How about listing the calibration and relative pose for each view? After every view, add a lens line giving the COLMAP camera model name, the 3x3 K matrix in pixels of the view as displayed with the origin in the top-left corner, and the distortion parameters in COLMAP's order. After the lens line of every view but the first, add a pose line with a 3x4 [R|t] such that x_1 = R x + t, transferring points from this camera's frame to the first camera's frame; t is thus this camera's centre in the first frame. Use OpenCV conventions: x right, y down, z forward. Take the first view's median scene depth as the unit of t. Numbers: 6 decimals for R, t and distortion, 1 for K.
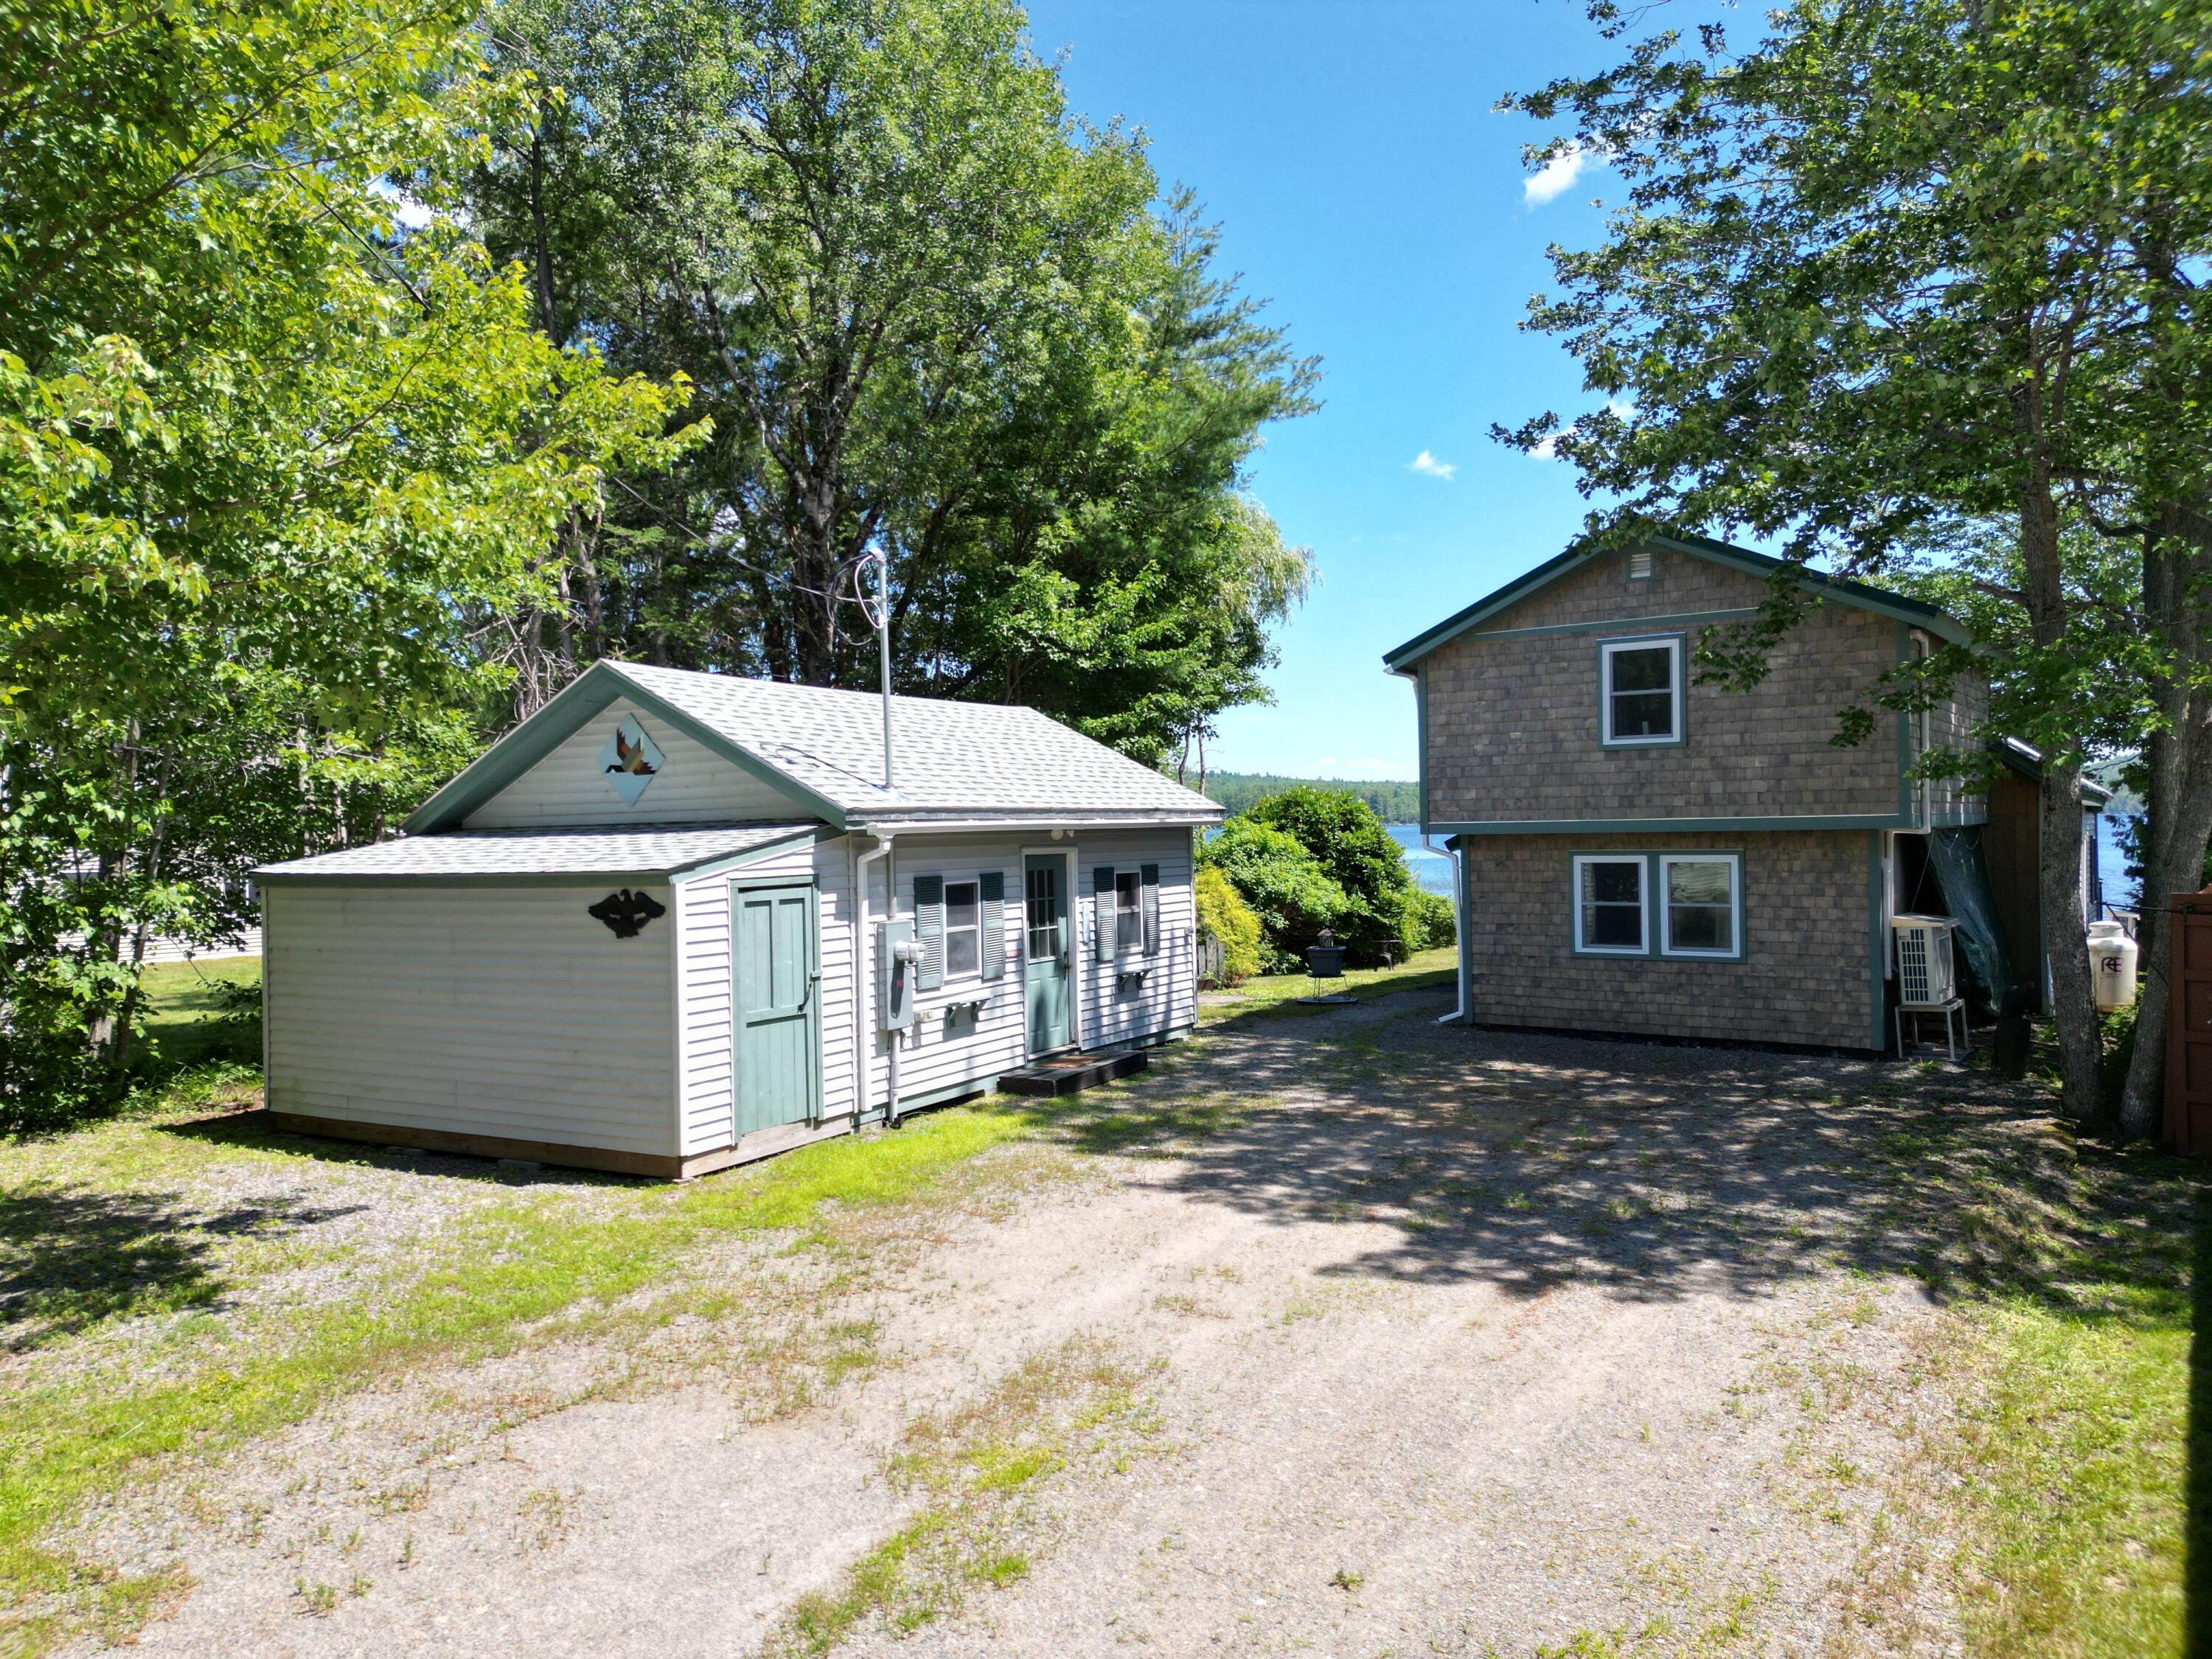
lens RADIAL K [[1537.7, 0, 1104.8], [0, 1537.7, 835.9], [0, 0, 1]] dist [0.035931, -0.032377]
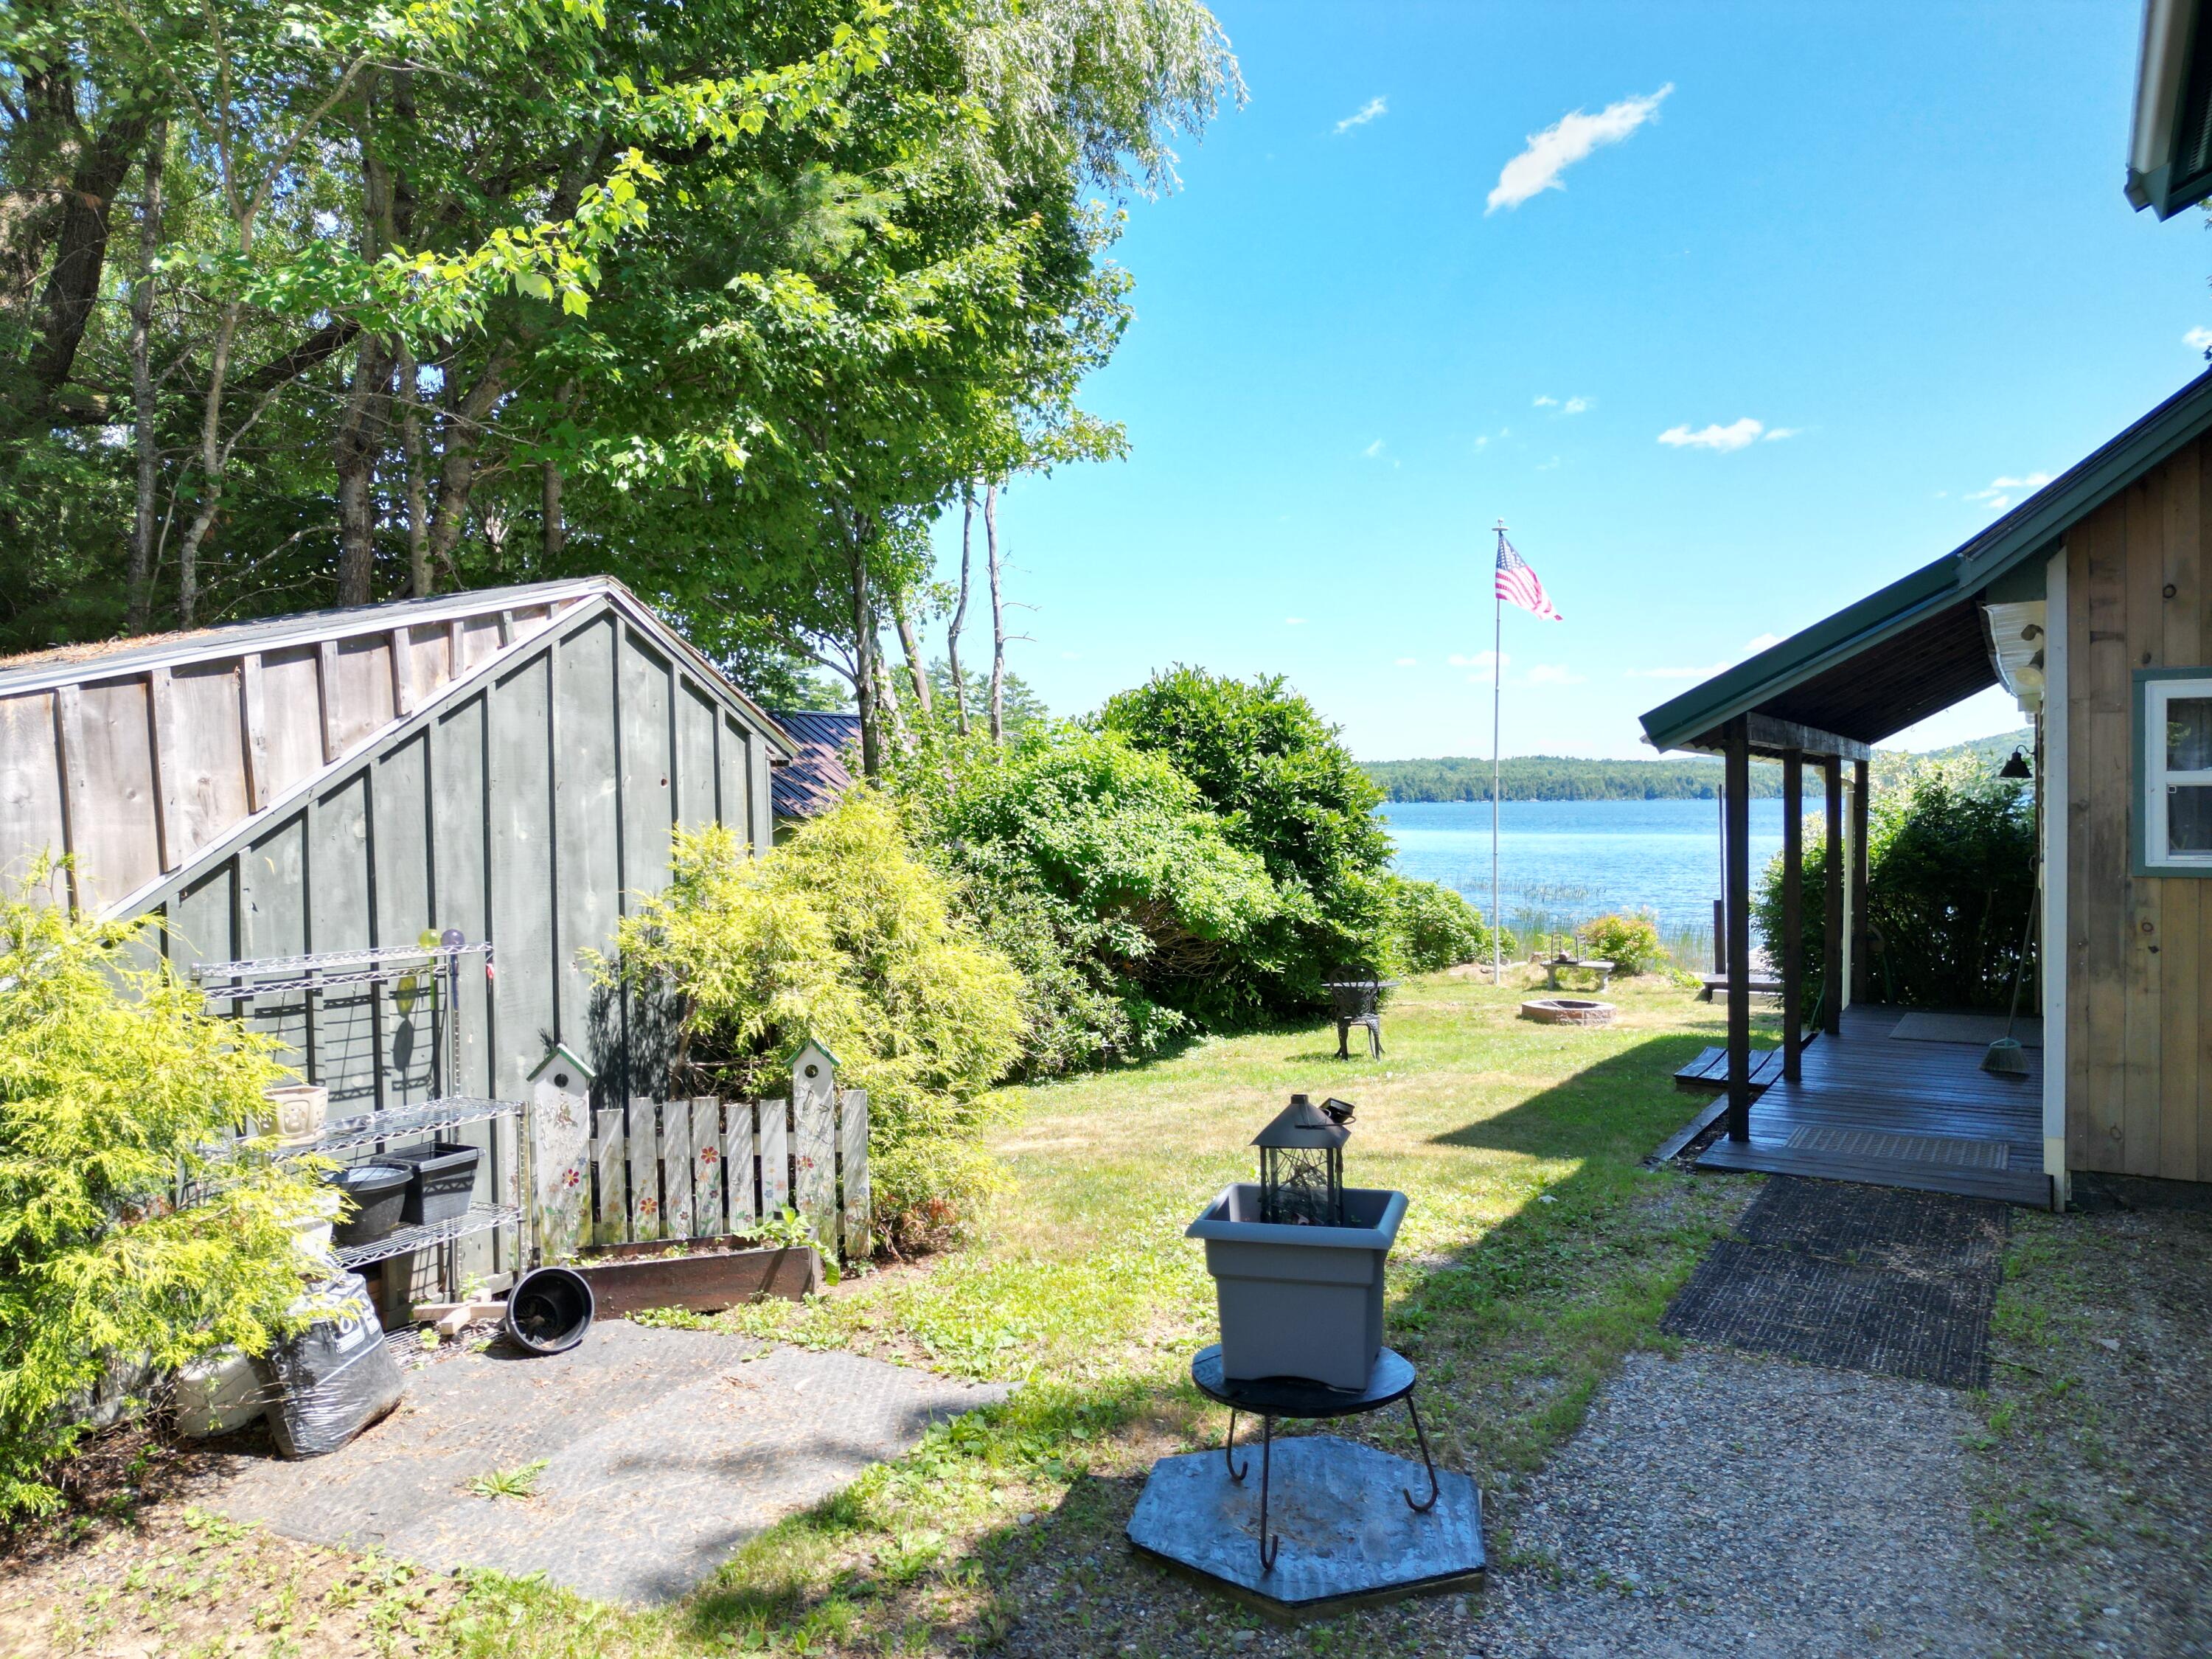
lens RADIAL K [[1537.7, 0, 1104.5], [0, 1537.7, 826.9], [0, 0, 1]] dist [0.035931, -0.032377]
pose [[0.997073, 0.003483, 0.076370, 0.138360], [-0.004107, 0.999959, 0.008025, 0.036217], [-0.076339, -0.008315, 0.997047, 1.084648]]
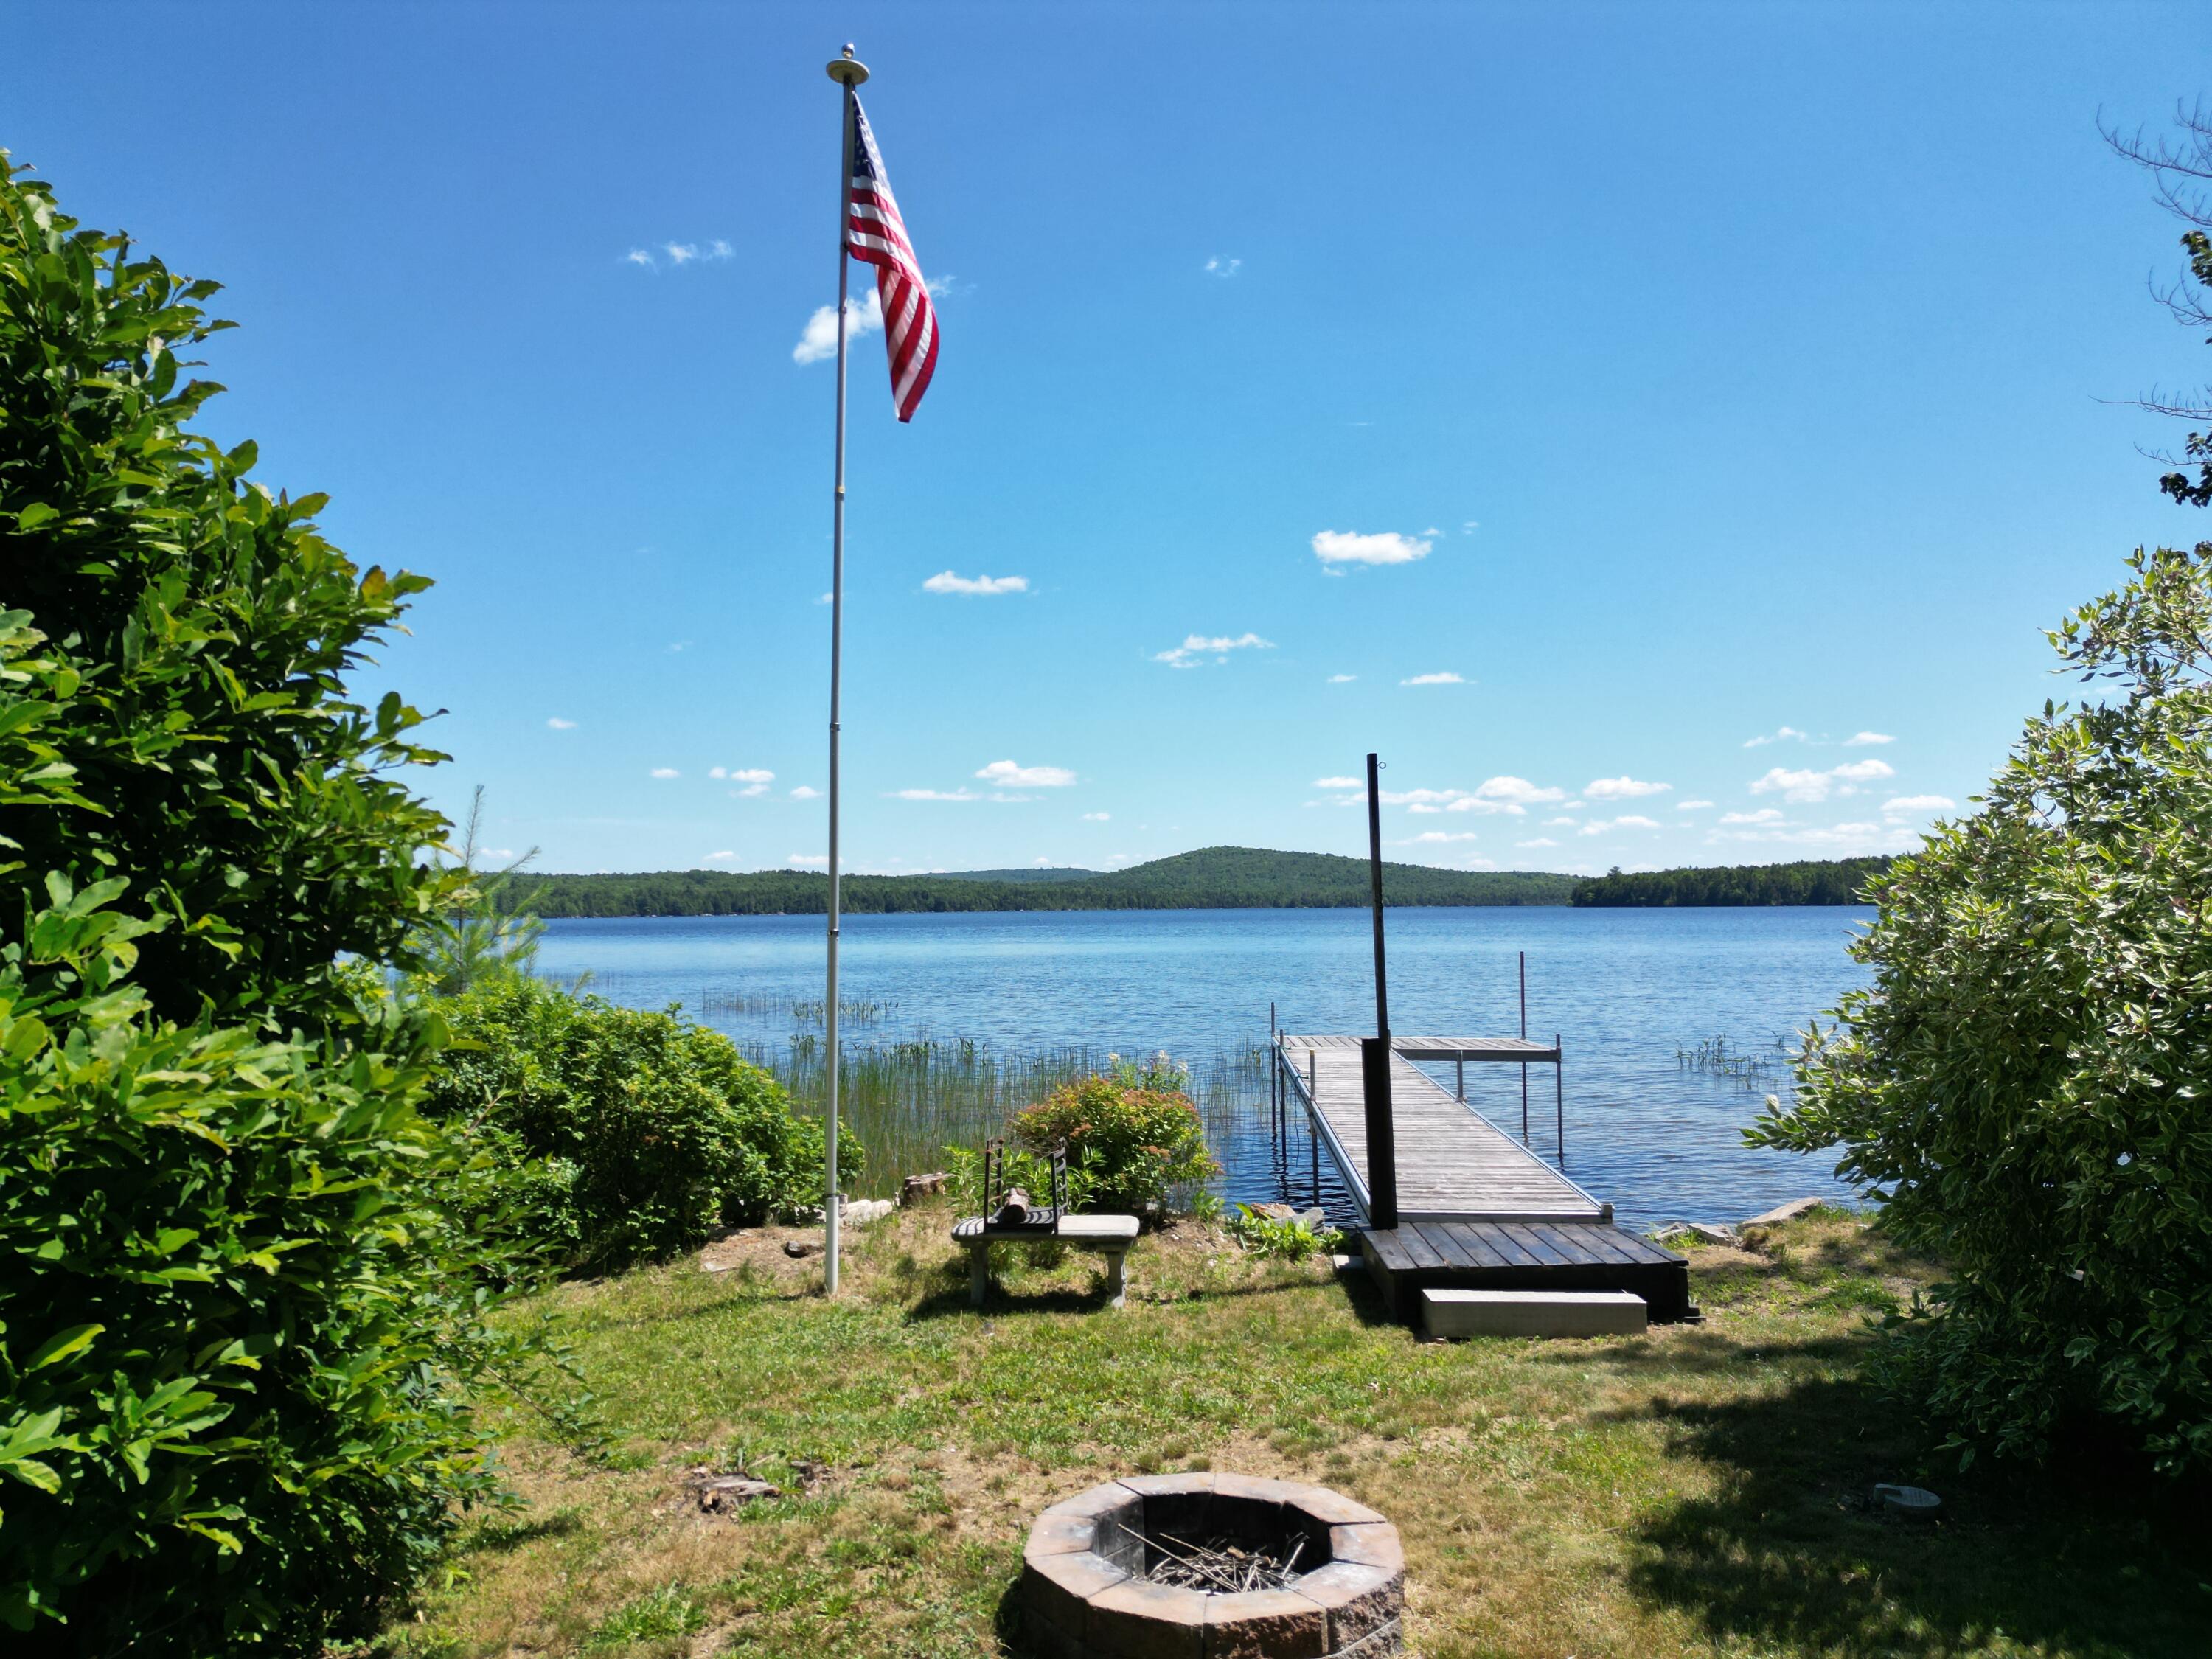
lens RADIAL K [[1537.7, 0, 1188.5], [0, 1537.7, 784.1], [0, 0, 1]] dist [0.035931, -0.032377]
pose [[0.822735, 0.058304, 0.565427, 0.398726], [-0.005878, 0.995545, -0.094103, 0.068491], [-0.568395, 0.074098, 0.819413, 1.952198]]
